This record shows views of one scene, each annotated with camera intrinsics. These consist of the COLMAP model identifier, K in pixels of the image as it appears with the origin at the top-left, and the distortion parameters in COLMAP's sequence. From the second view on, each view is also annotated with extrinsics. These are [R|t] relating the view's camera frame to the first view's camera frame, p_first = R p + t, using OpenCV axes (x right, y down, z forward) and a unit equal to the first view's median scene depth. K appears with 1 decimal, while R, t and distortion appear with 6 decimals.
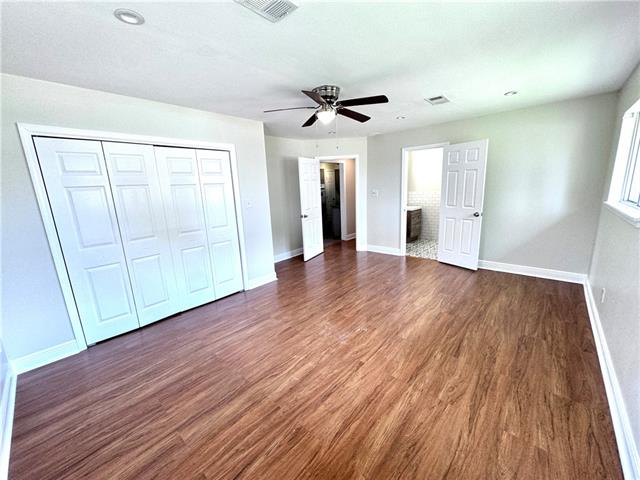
lens RADIAL K [[257.9, 0, 320.0], [0, 257.9, 240.0], [0, 0, 1]] dist [-0.005256, -0.000443]
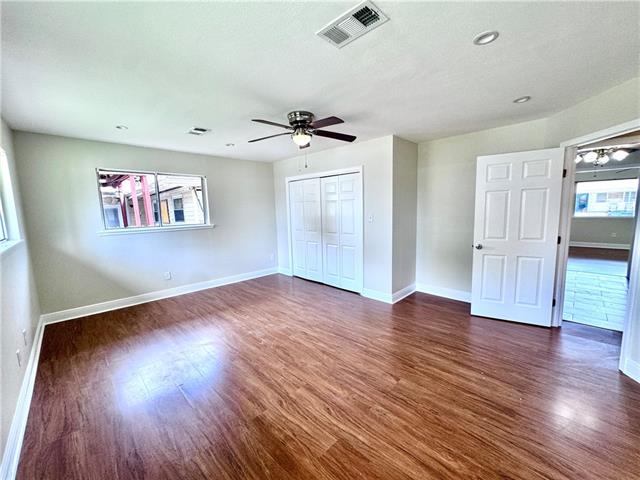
lens RADIAL K [[257.9, 0, 320.0], [0, 257.9, 240.0], [0, 0, 1]] dist [-0.005256, -0.000443]
pose [[-0.060114, 0.166717, -0.984171, 1.013241], [-0.179187, 0.968135, 0.174946, -0.255873], [0.981977, 0.186867, -0.028325, 1.070384]]
